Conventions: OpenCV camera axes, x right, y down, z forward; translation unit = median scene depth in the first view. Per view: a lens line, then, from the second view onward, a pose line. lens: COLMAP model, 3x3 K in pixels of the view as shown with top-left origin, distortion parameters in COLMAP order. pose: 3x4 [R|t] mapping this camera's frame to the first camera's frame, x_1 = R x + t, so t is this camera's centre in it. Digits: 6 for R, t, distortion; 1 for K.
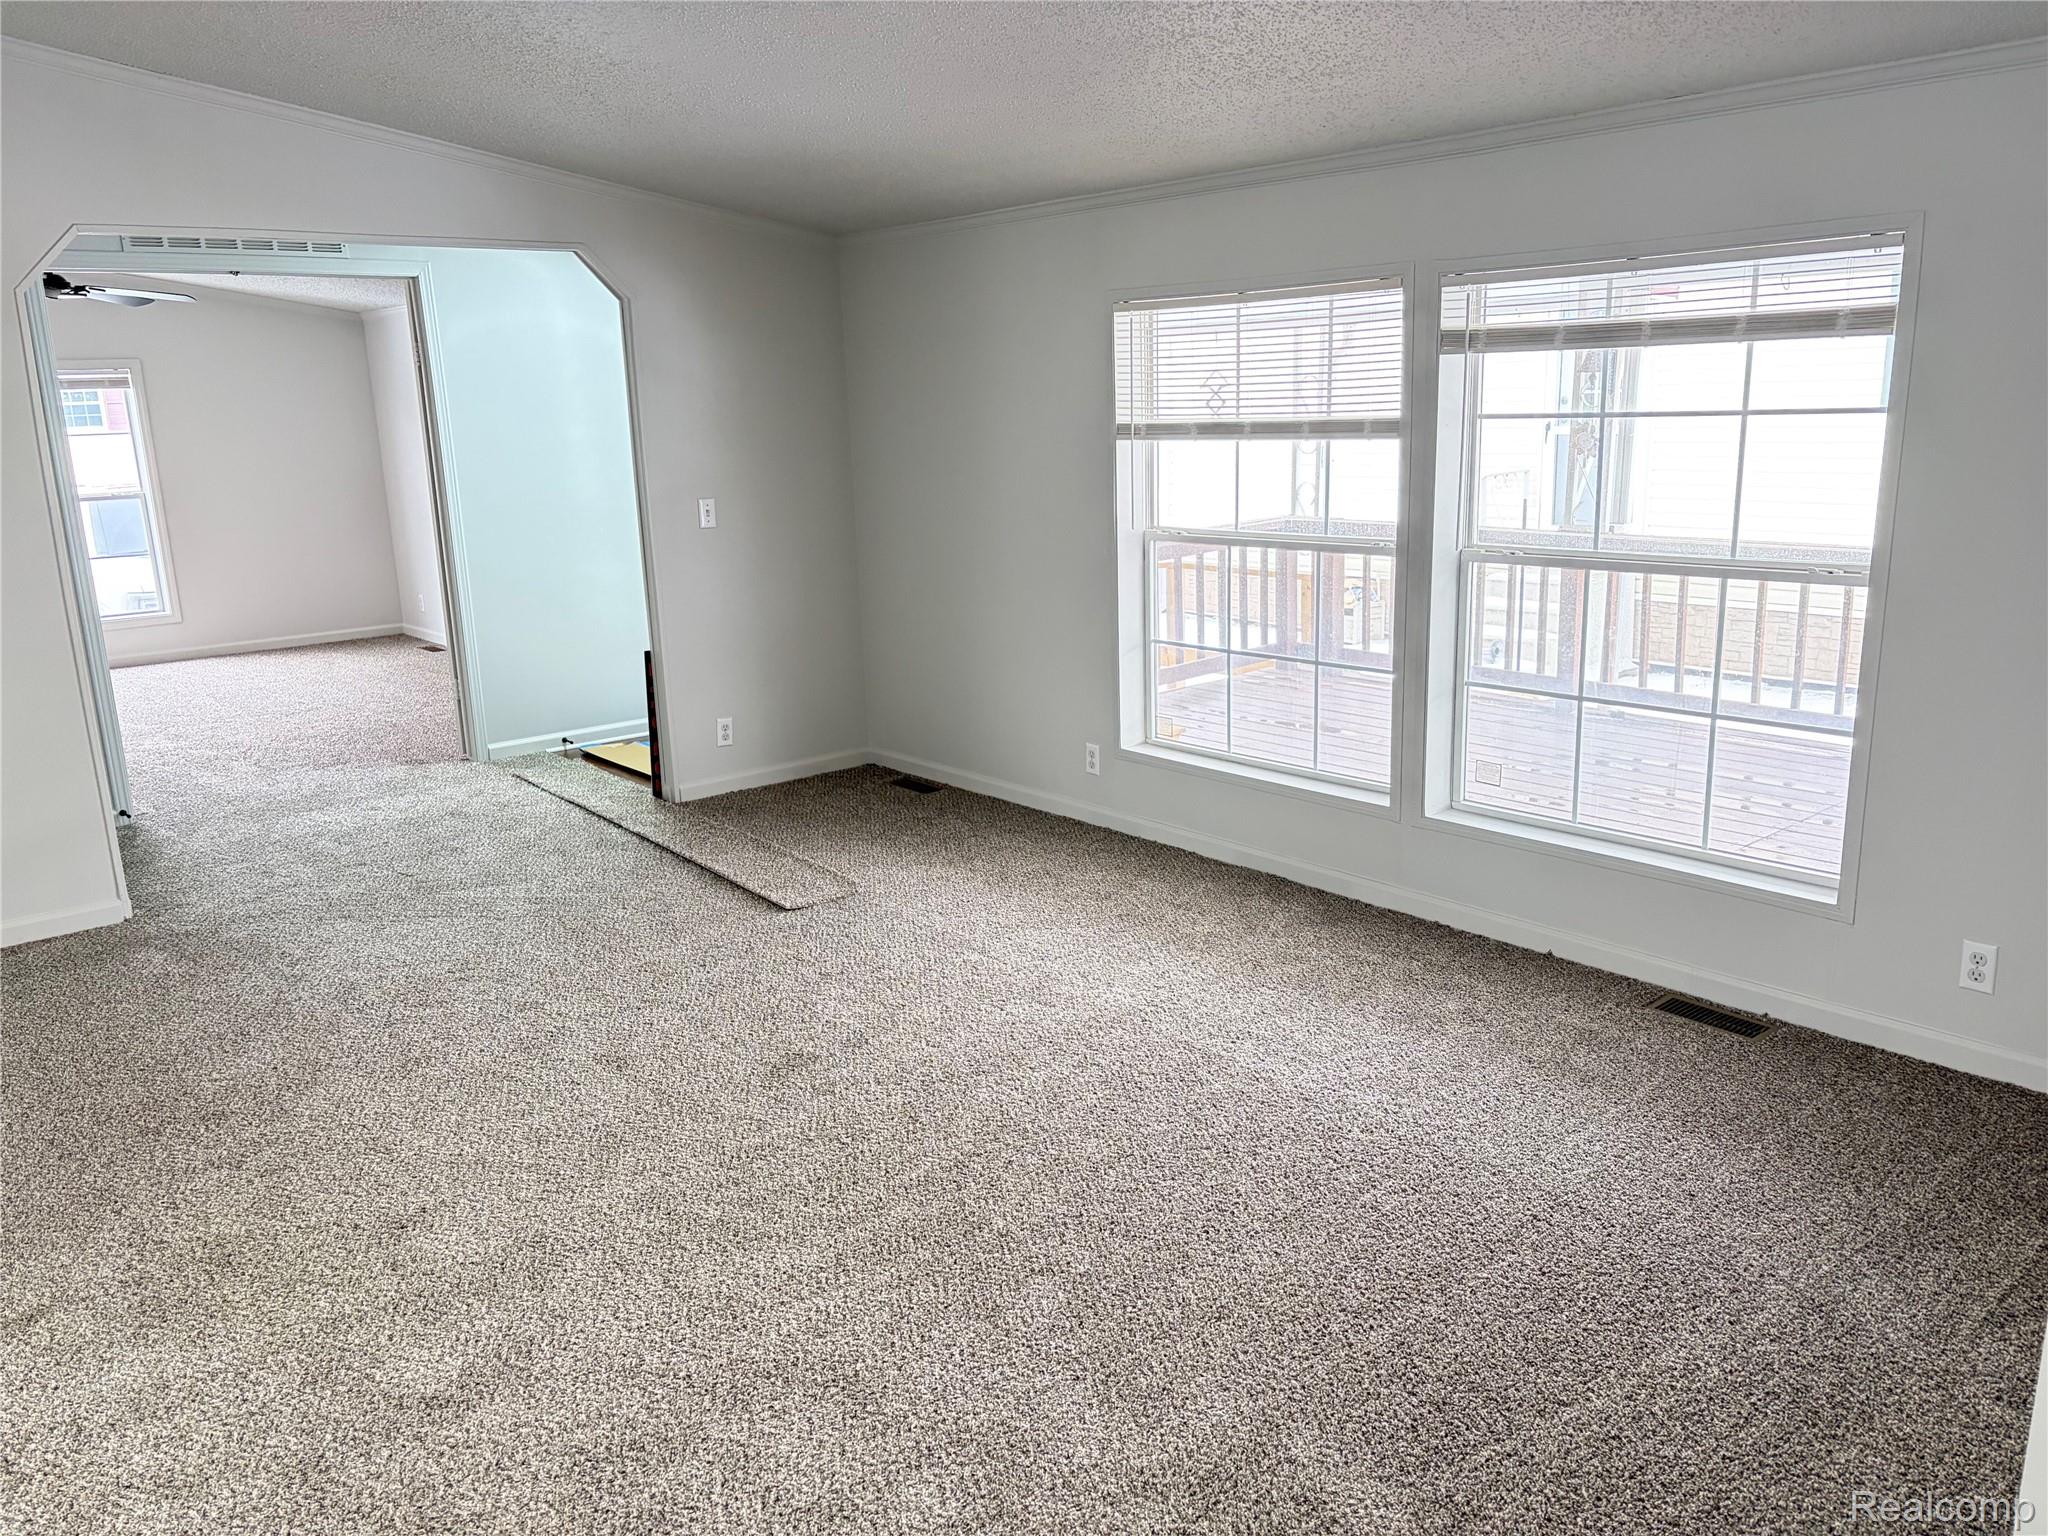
lens RADIAL K [[1527.4, 0, 1024.0], [0, 1527.4, 768.0], [0, 0, 1]] dist [-0.002022, -0.005181]
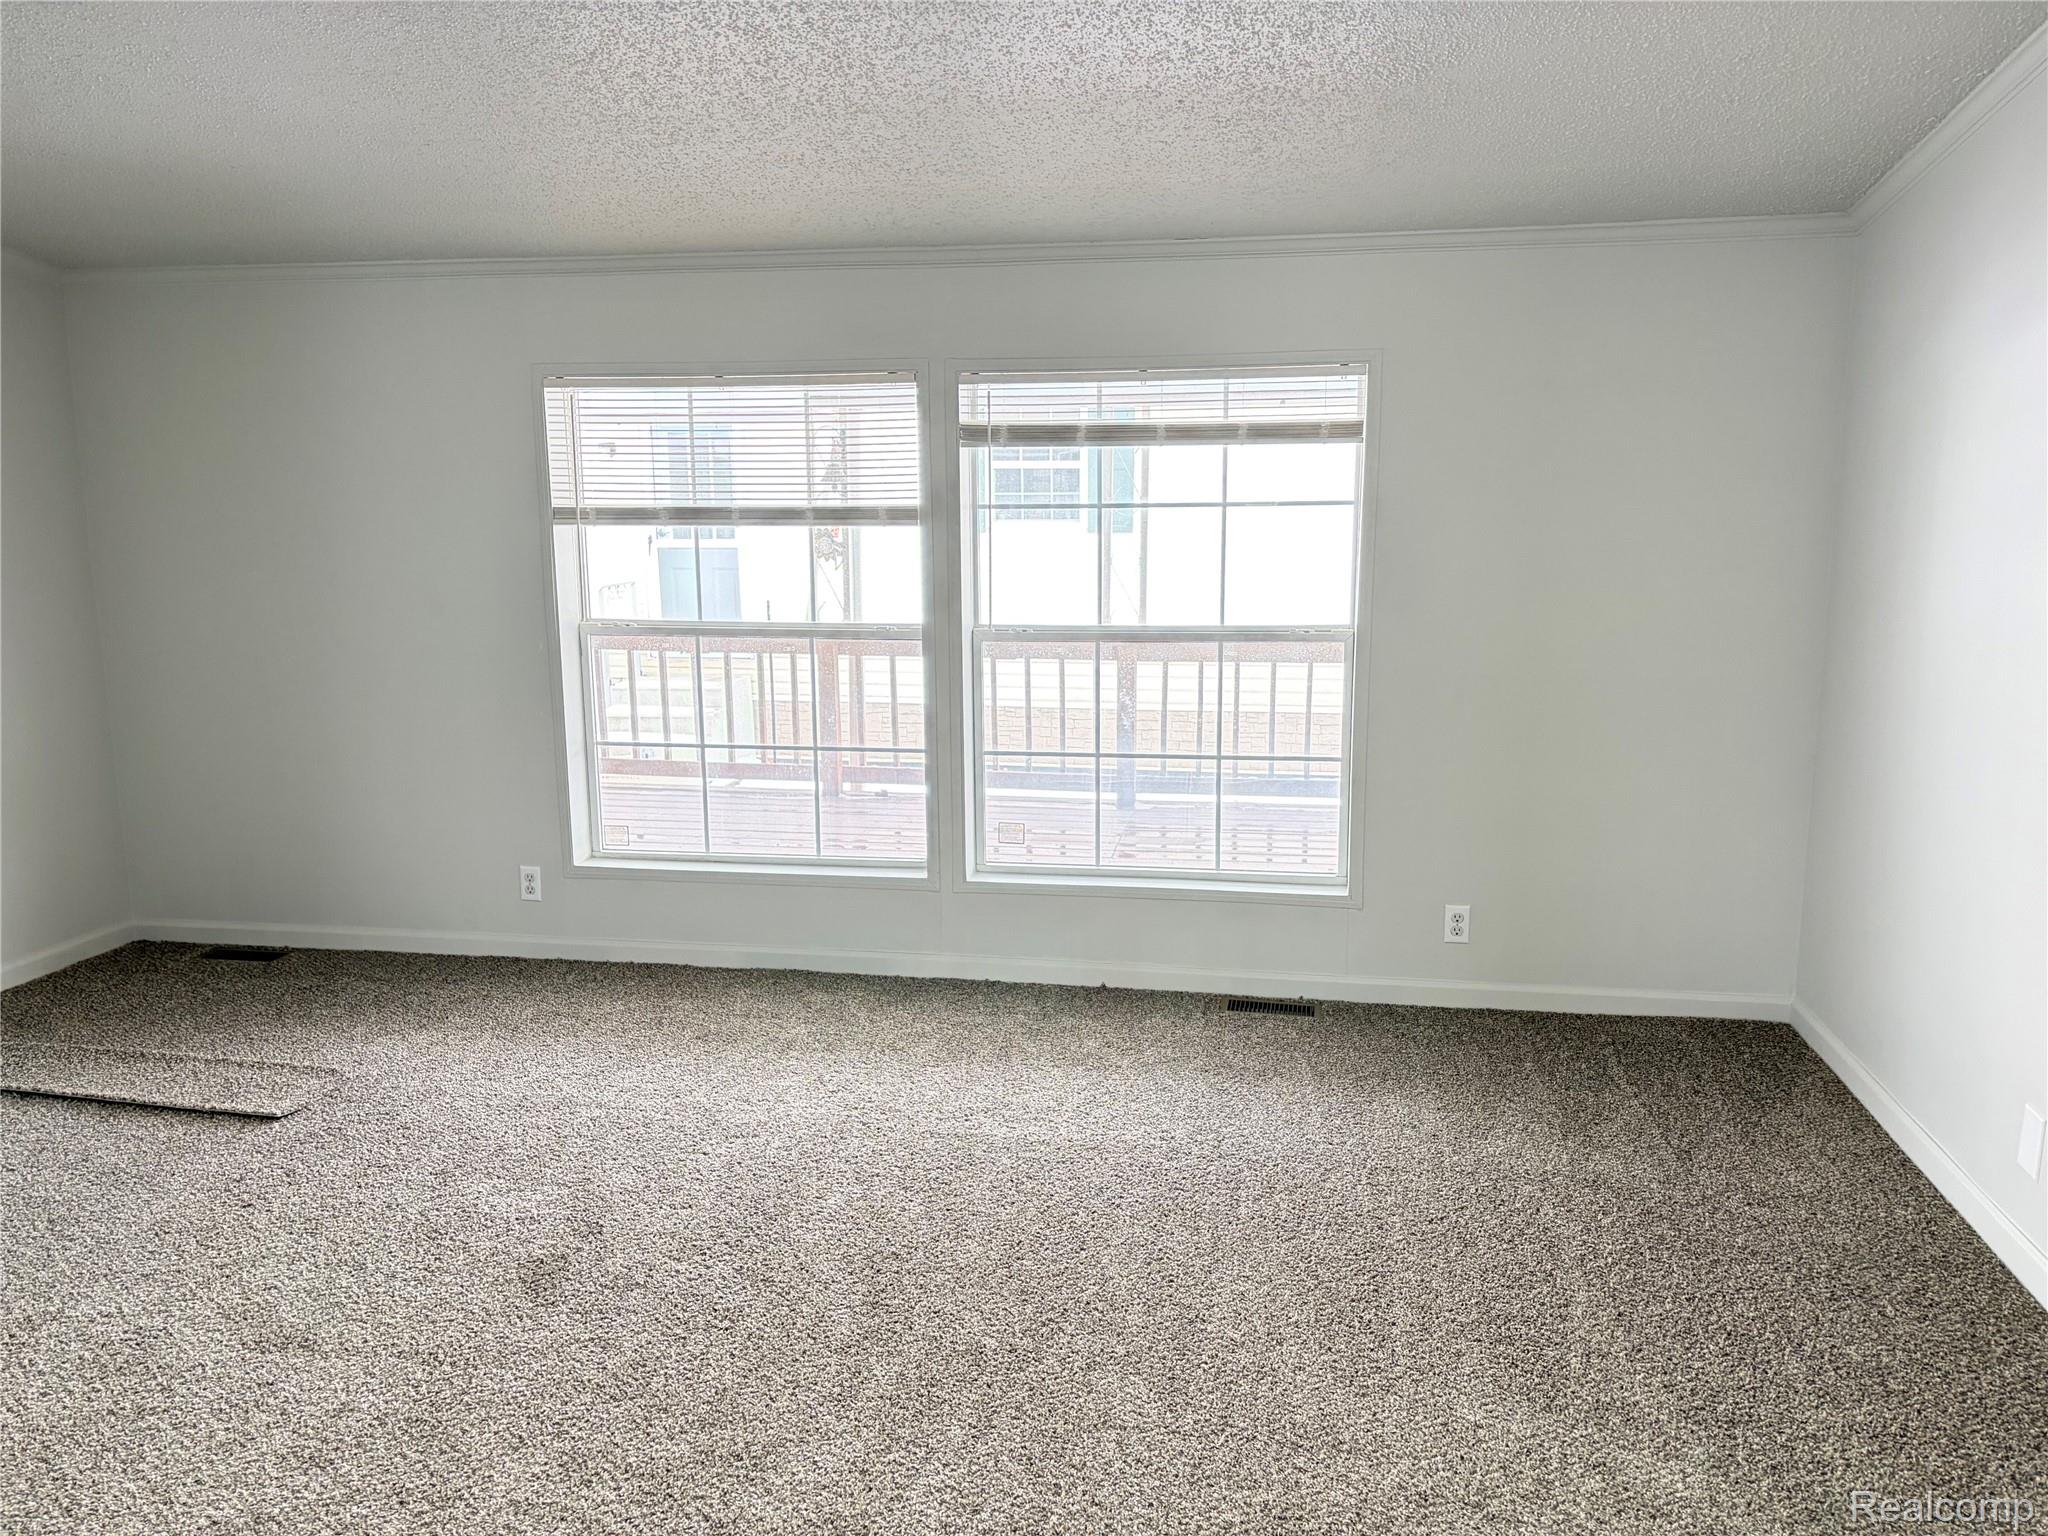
lens RADIAL K [[1545.6, 0, 1024.0], [0, 1545.6, 768.0], [0, 0, 1]] dist [0.126358, -0.236593]
pose [[0.765099, -0.083456, 0.638482, -0.394458], [0.133205, 0.990630, -0.030137, -0.008700], [-0.629984, 0.108107, 0.769047, 0.153302]]
